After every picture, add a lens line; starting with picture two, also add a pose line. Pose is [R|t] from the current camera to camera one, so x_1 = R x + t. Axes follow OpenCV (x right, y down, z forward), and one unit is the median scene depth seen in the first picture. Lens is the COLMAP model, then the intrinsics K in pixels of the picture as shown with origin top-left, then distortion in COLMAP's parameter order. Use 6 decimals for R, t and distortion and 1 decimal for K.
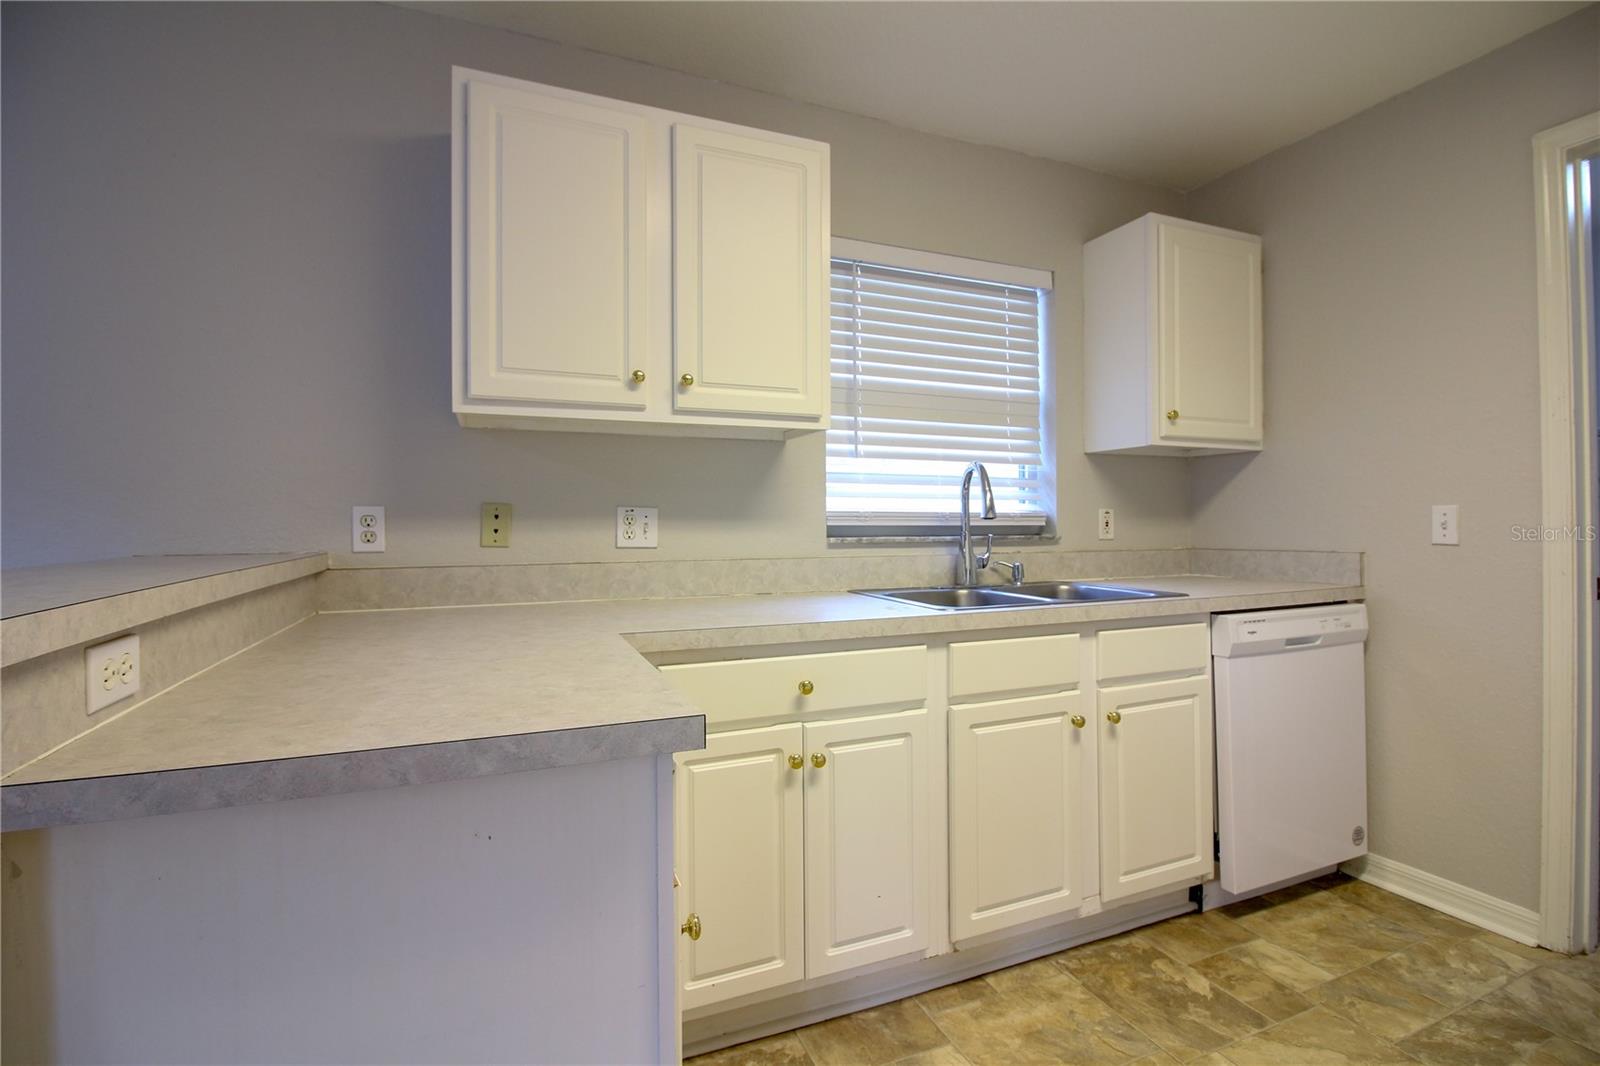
lens RADIAL K [[761.9, 0, 799.7], [0, 761.9, 515.2], [0, 0, 1]] dist [0.002536, -0.008028]
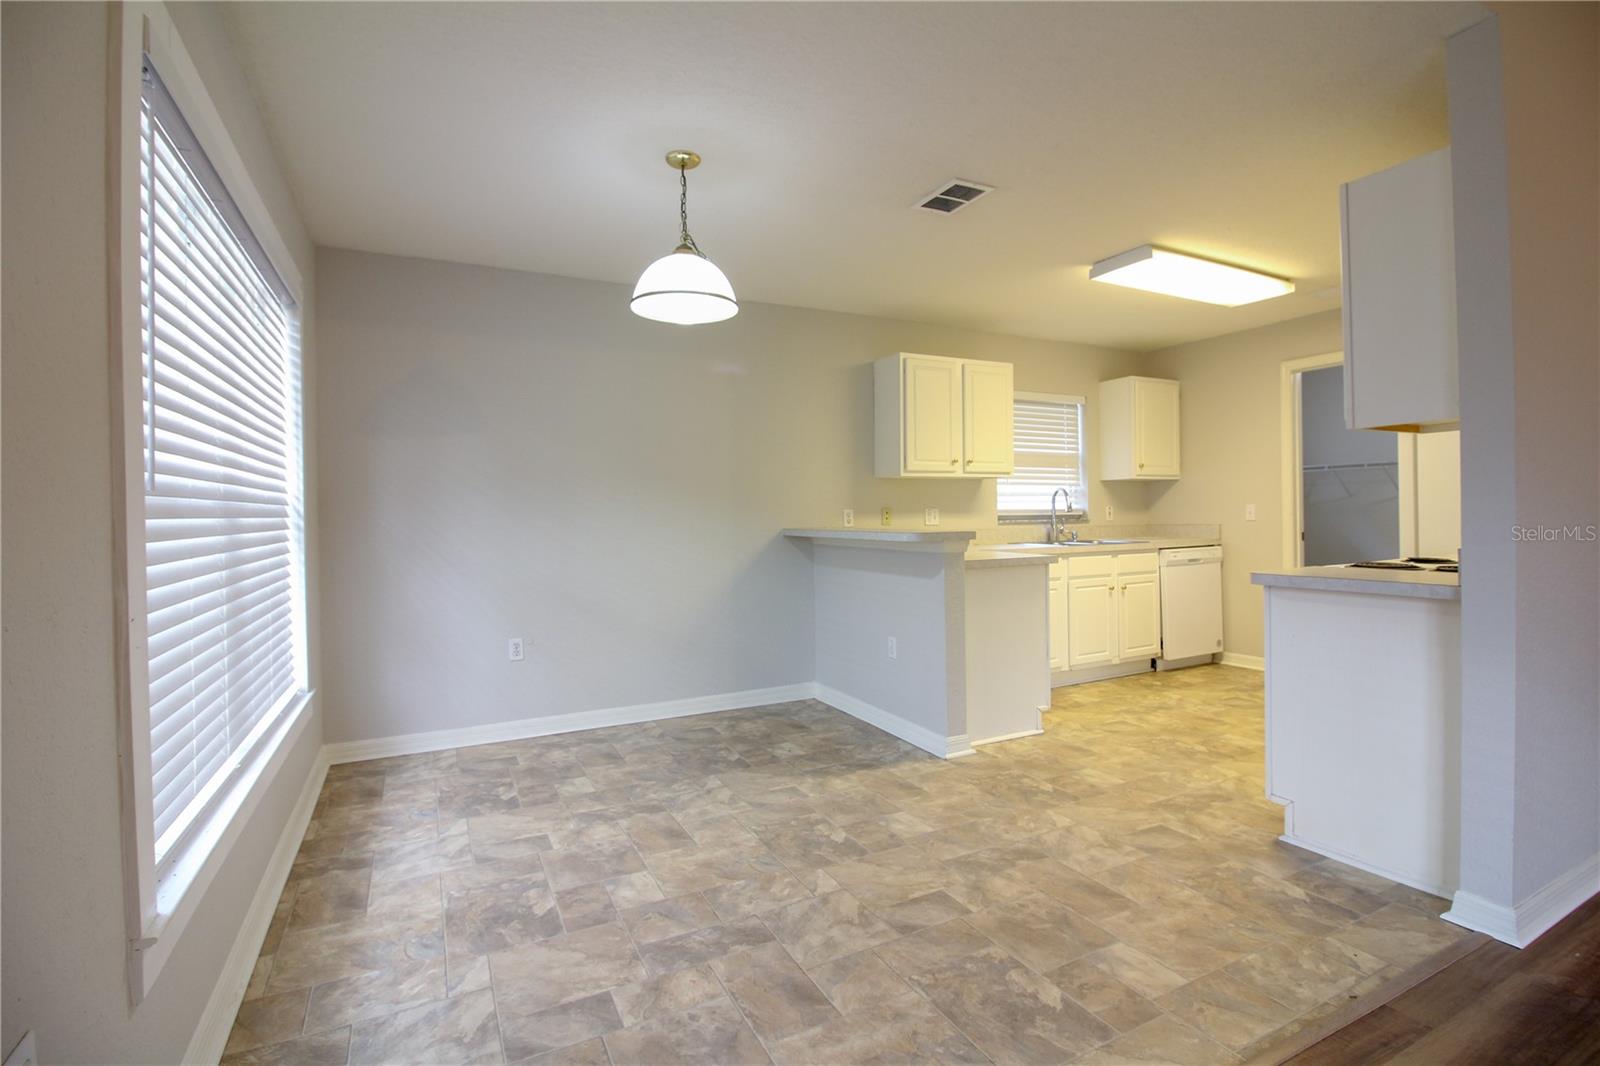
lens RADIAL K [[747.6, 0, 796.8], [0, 747.6, 518.3], [0, 0, 1]] dist [0.001498, -0.012097]
pose [[0.997934, -0.010853, 0.063324, -0.718843], [0.010034, 0.999862, 0.013230, -0.013690], [-0.063459, -0.012567, 0.997905, -1.229827]]
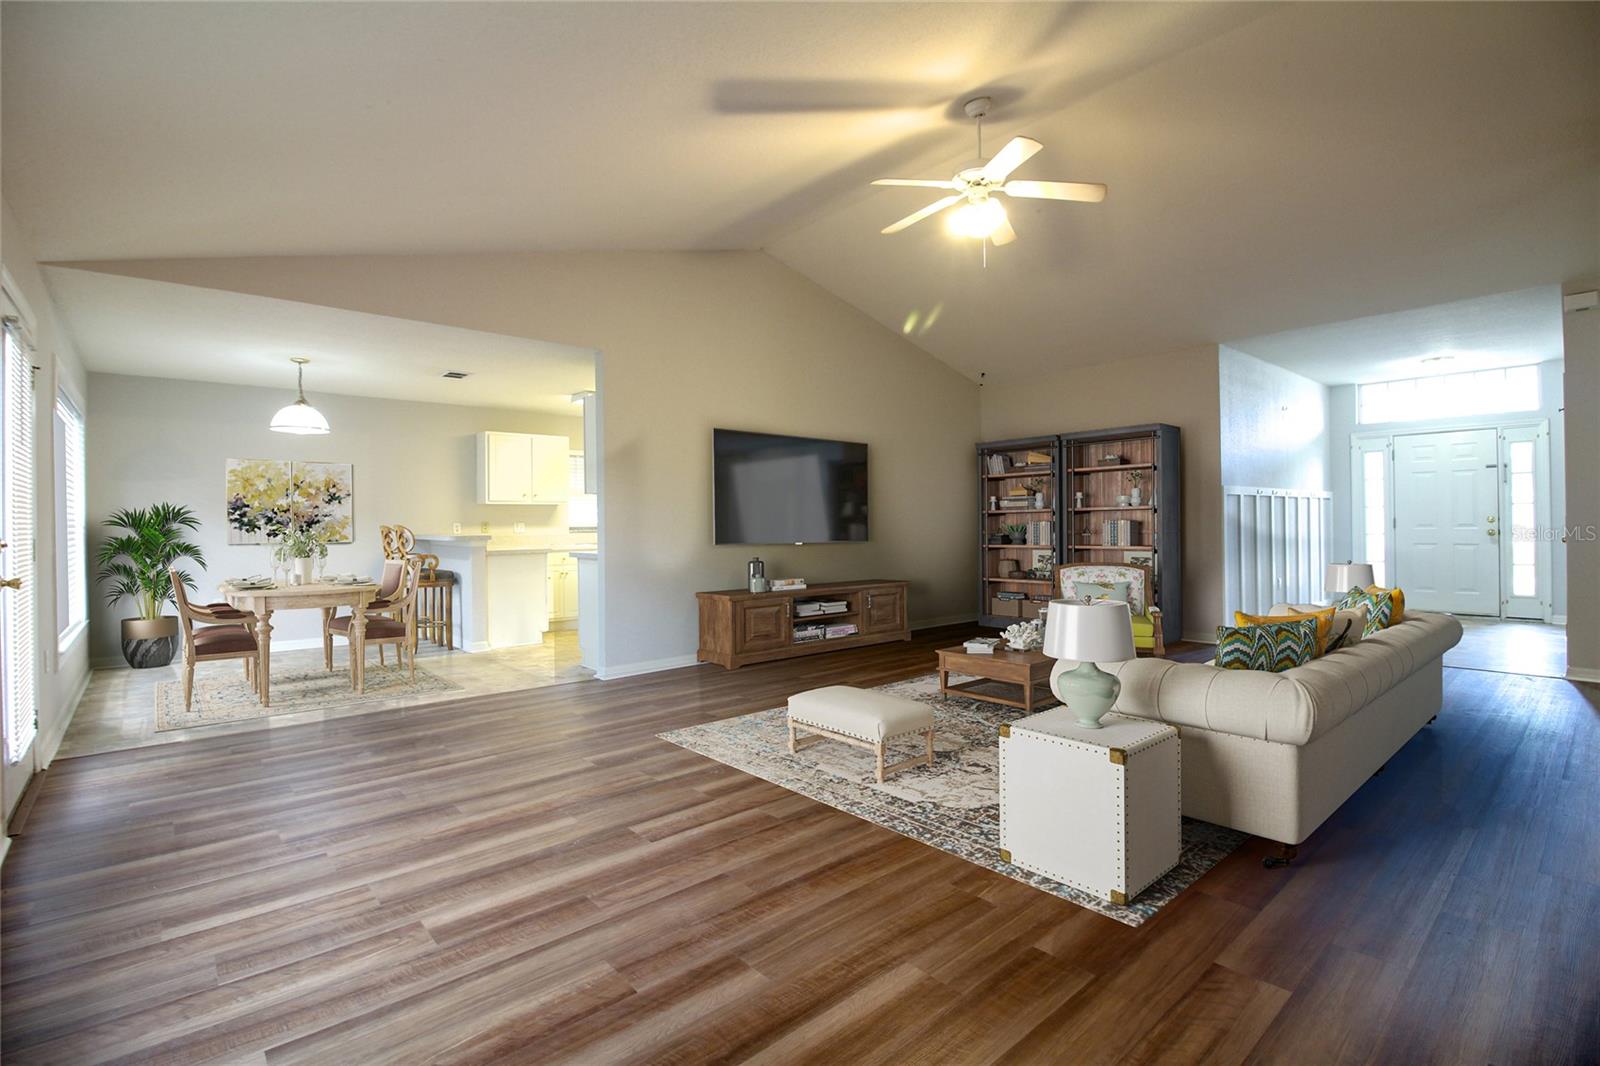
lens RADIAL K [[747.6, 0, 796.8], [0, 747.6, 518.3], [0, 0, 1]] dist [0.001498, -0.012097]
pose [[0.952060, -0.003830, 0.305888, -0.022561], [0.002792, 0.999989, 0.003832, -0.039479], [-0.305899, -0.002794, 0.952060, -2.874209]]
